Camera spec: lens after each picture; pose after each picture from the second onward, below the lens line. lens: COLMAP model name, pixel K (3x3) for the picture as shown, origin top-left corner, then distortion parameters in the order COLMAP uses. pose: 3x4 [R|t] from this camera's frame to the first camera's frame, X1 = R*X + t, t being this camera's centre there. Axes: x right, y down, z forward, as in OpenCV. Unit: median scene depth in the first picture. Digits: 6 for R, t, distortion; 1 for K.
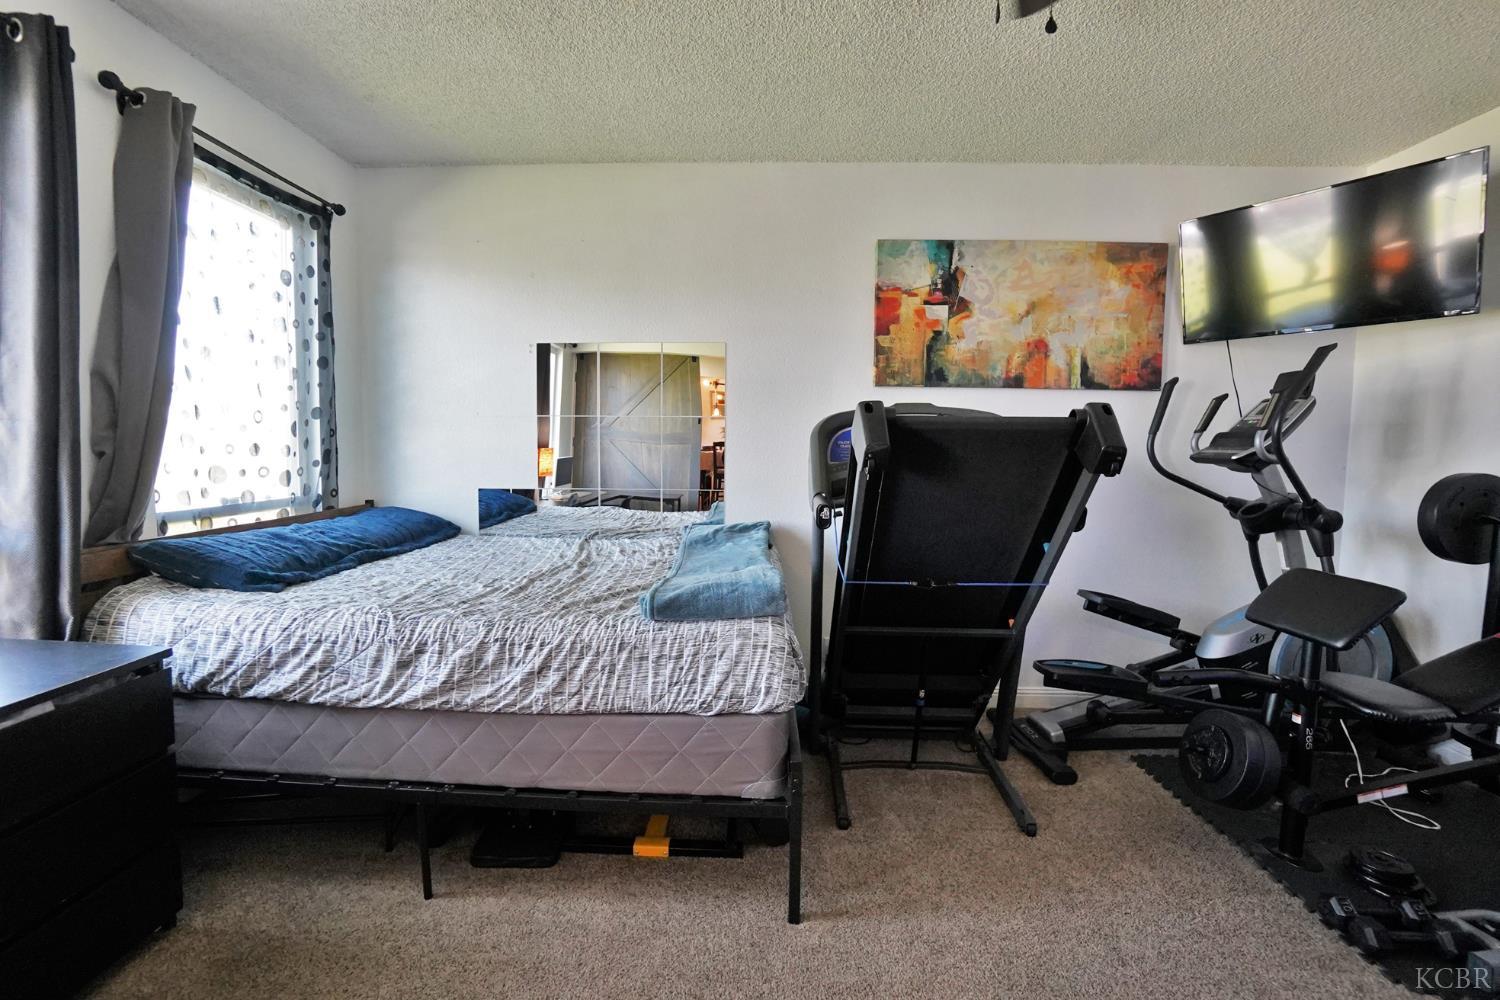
lens RADIAL K [[667.4, 0, 734.2], [0, 667.4, 490.3], [0, 0, 1]] dist [-0.063039, 0.024675]
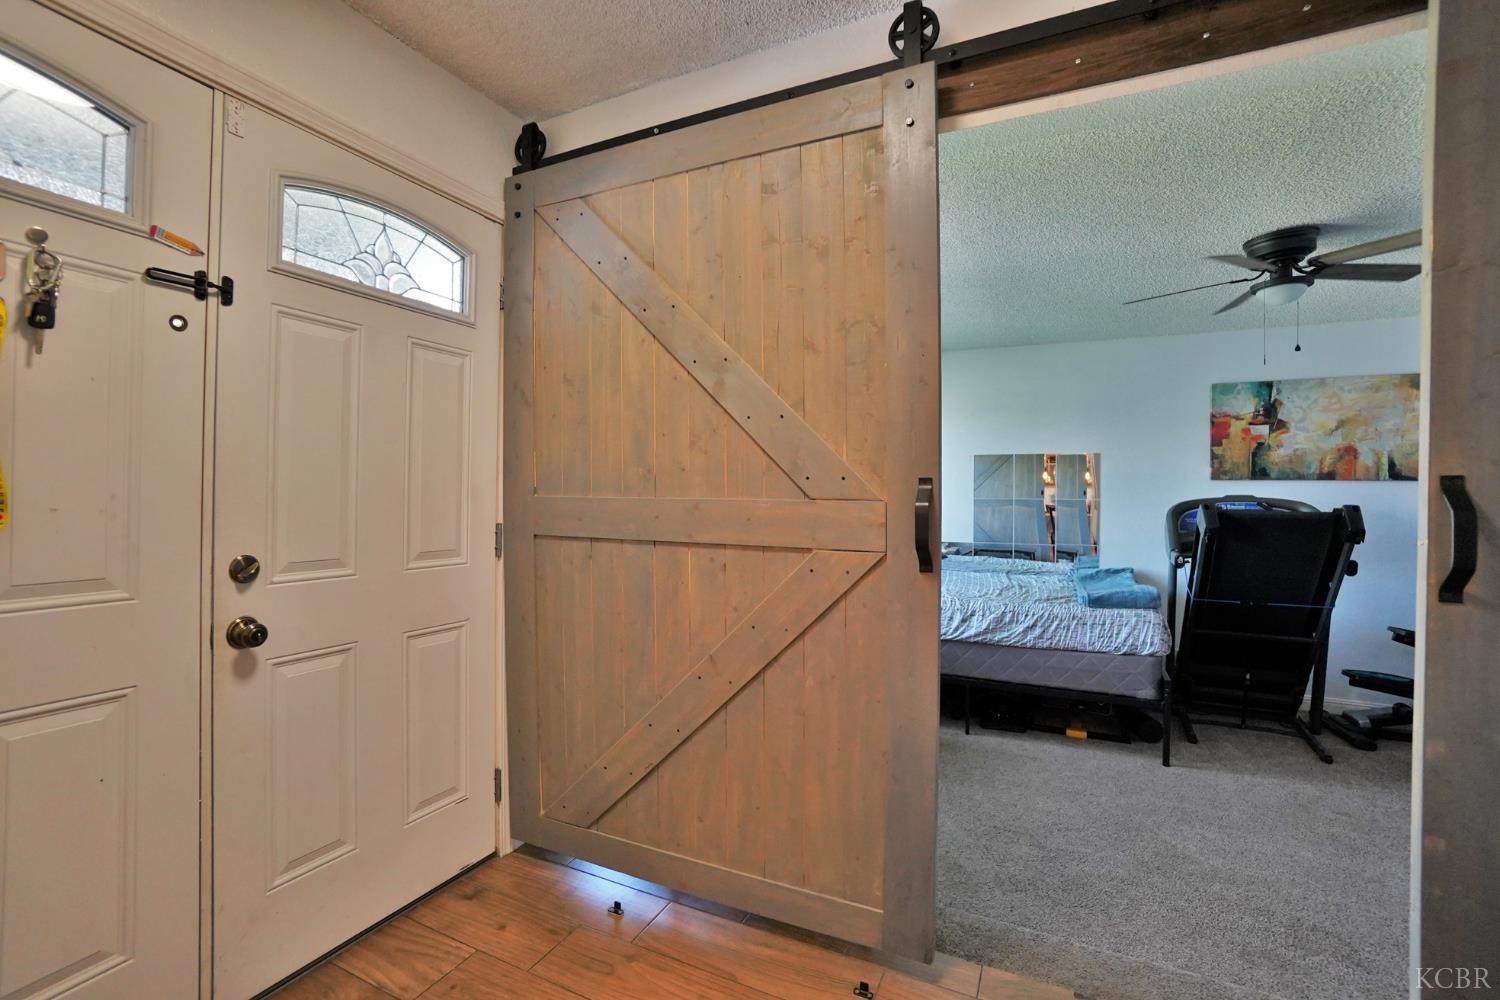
lens RADIAL K [[667.4, 0, 734.2], [0, 667.4, 490.3], [0, 0, 1]] dist [-0.063039, 0.024675]
pose [[0.908548, -0.000716, -0.417780, -0.209239], [-0.032679, 0.996813, -0.072776, 0.011656], [0.416501, 0.079773, 0.905629, -1.050242]]
